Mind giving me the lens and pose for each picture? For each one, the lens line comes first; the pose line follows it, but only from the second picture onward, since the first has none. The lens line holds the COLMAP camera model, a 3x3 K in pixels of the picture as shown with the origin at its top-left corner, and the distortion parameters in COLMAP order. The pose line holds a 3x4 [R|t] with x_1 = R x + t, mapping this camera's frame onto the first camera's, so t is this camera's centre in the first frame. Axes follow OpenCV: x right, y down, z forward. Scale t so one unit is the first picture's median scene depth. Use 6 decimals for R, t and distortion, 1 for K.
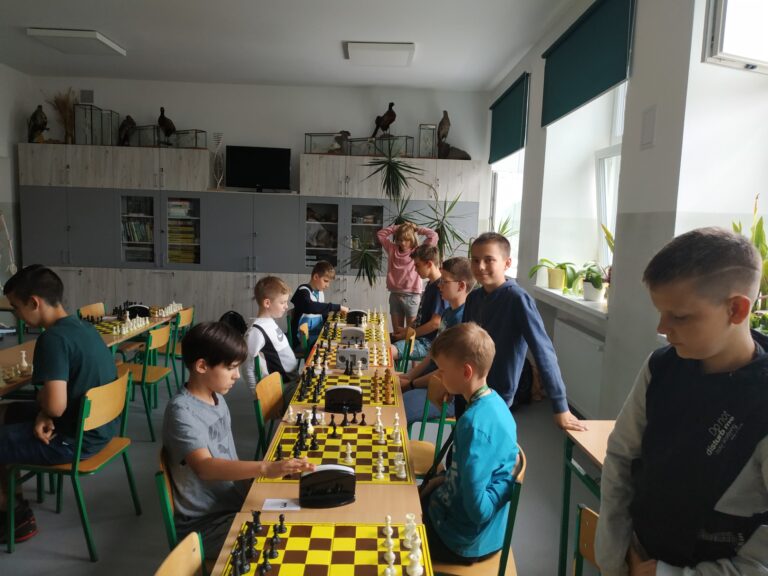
lens RADIAL K [[578.3, 0, 384.0], [0, 578.3, 288.0], [0, 0, 1]] dist [-0.010239, -0.008512]
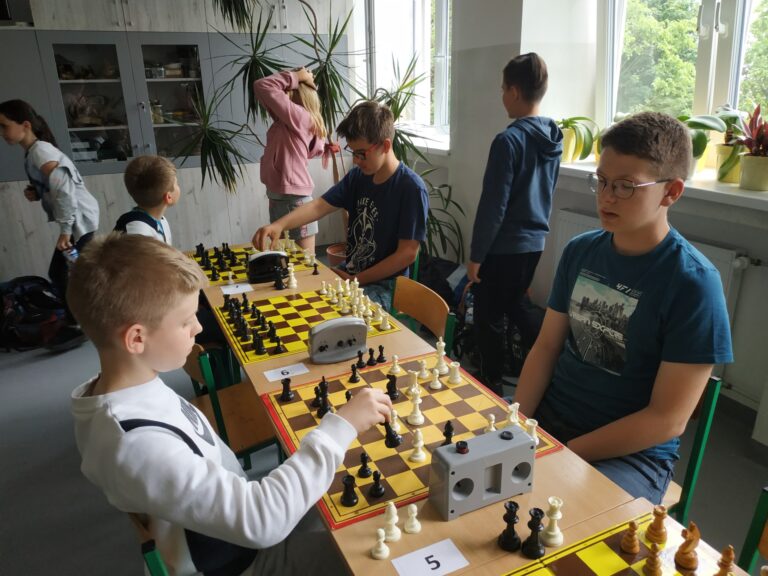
lens RADIAL K [[578.3, 0, 384.0], [0, 578.3, 288.0], [0, 0, 1]] dist [-0.010239, -0.008512]
pose [[0.908868, -0.186003, 0.373312, -0.098778], [0.096927, 0.964741, 0.244705, -0.028180], [-0.405665, -0.186220, 0.894851, 0.359970]]
